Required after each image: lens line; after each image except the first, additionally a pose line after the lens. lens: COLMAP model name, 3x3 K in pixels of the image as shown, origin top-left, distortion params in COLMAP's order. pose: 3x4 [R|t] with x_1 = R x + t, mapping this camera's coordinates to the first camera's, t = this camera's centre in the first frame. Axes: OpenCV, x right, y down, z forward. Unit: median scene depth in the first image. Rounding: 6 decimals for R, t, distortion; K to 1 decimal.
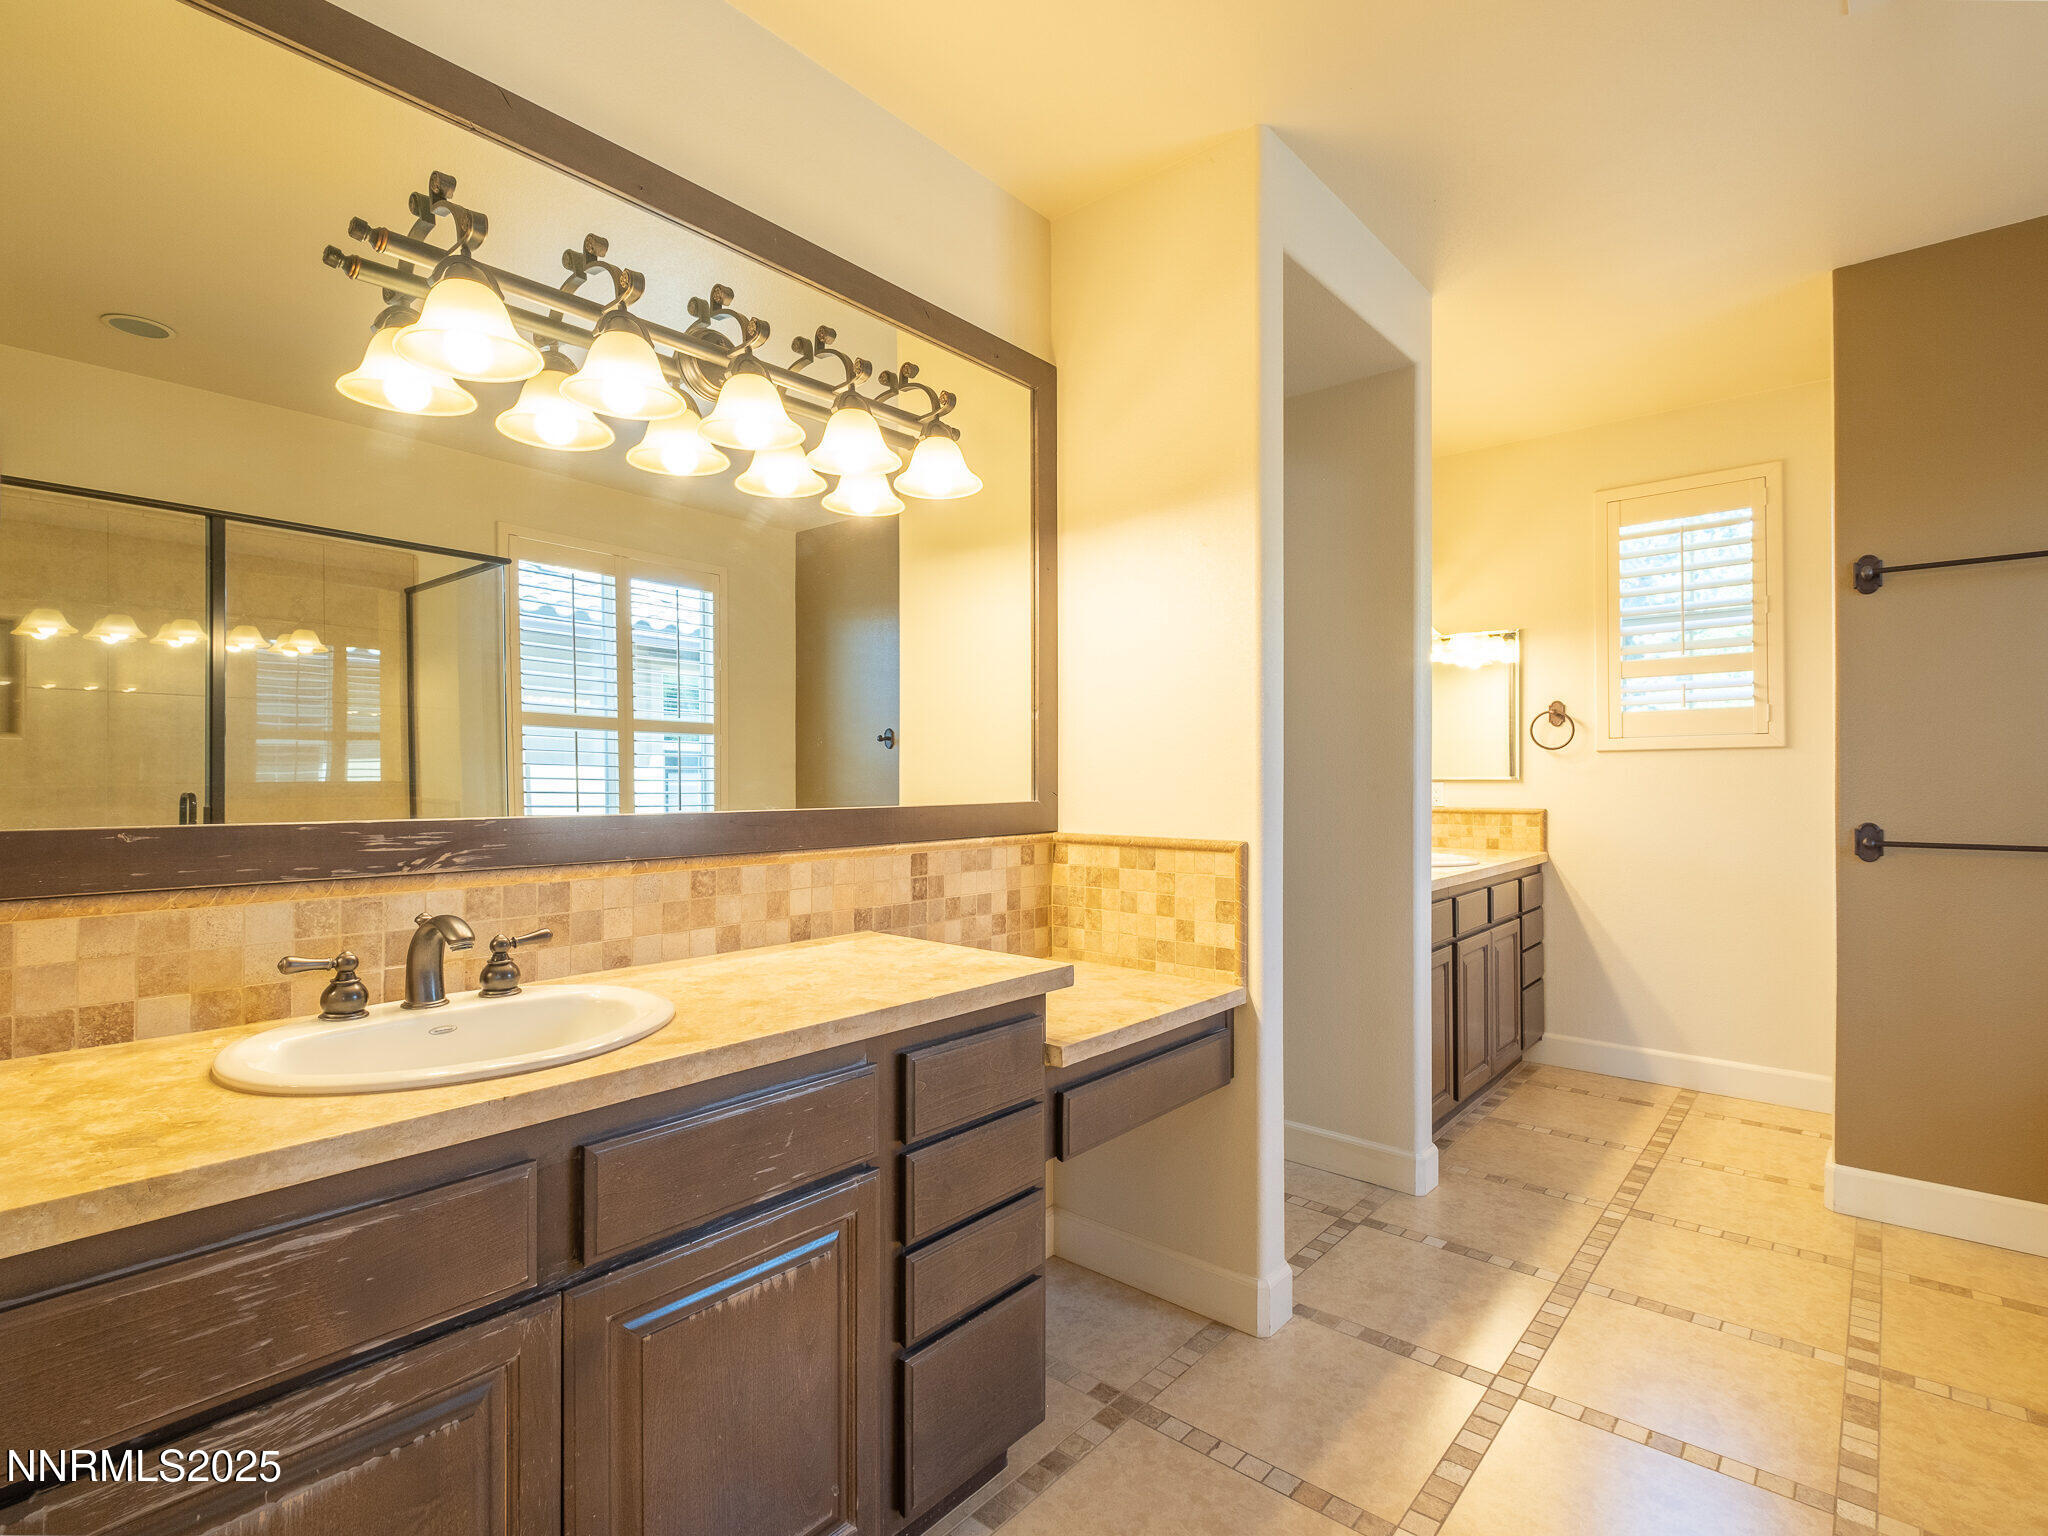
lens RADIAL K [[1001.2, 0, 1044.6], [0, 1001.2, 774.3], [0, 0, 1]] dist [0.009701, -0.006357]
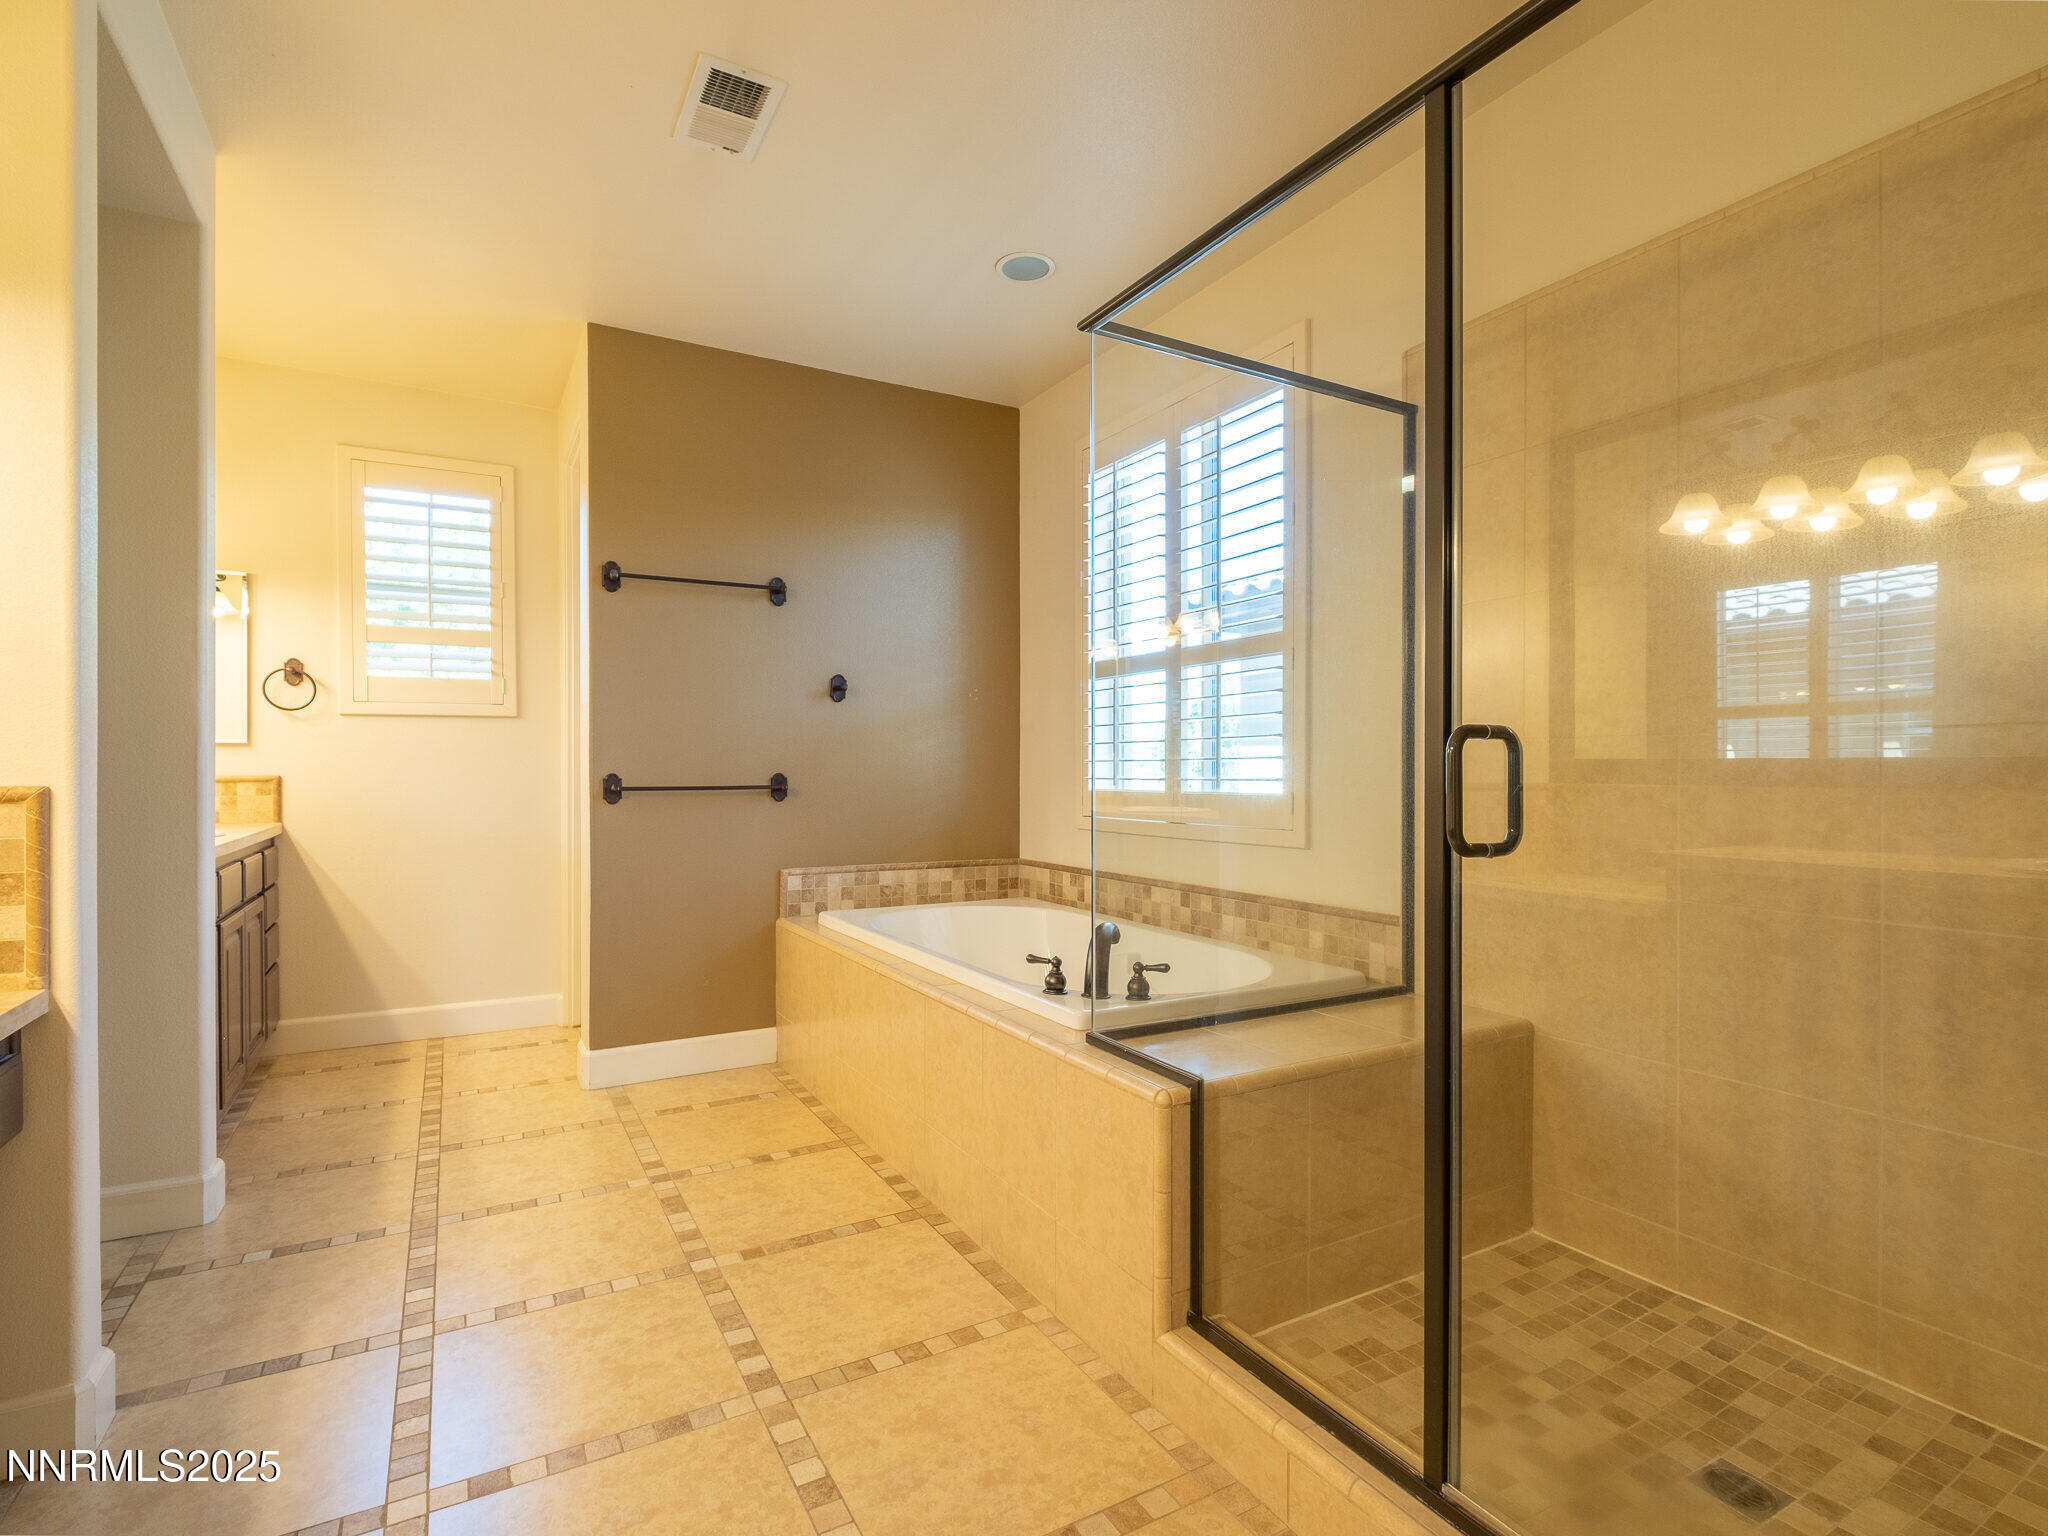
lens RADIAL K [[1001.2, 0, 1013.5], [0, 1001.2, 773.8], [0, 0, 1]] dist [0.009701, -0.006357]
pose [[0.356627, -0.002453, 0.934244, -0.167020], [-0.002870, 0.999989, 0.003721, 0.039917], [-0.934242, -0.004008, 0.356616, 0.074327]]
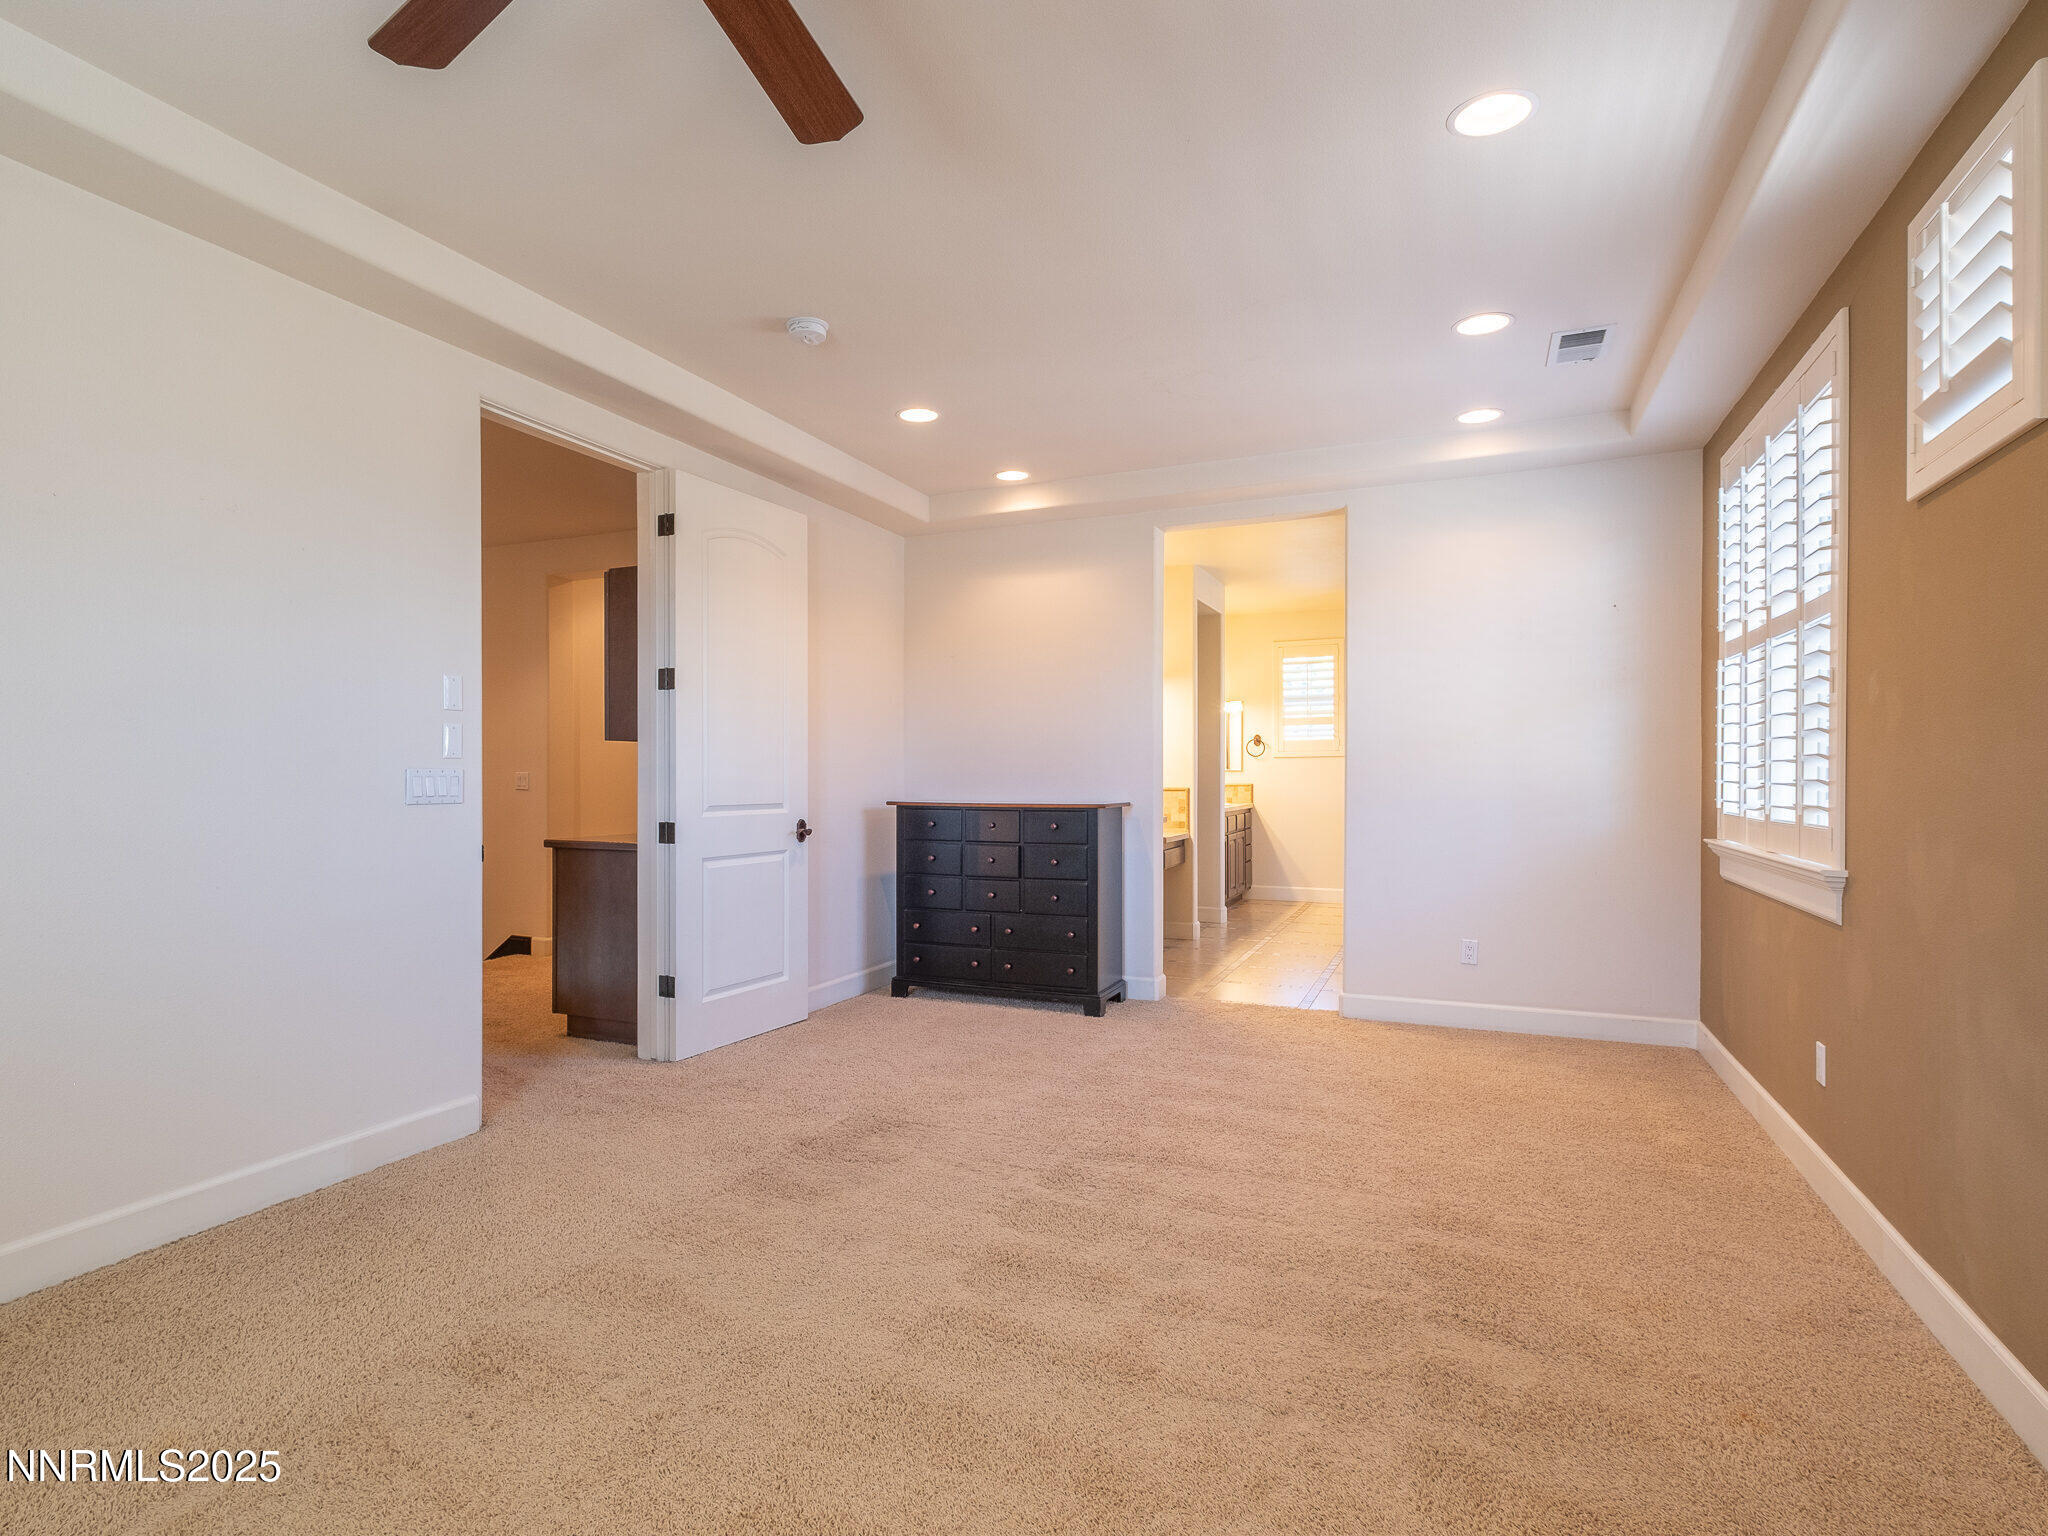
lens RADIAL K [[1001.2, 0, 1018.0], [0, 1001.2, 779.5], [0, 0, 1]] dist [0.009701, -0.006357]
pose [[0.956116, -0.000191, 0.292987, -0.915853], [-0.001748, 0.999978, 0.006358, 0.018650], [-0.292982, -0.006591, 0.956095, -1.368574]]
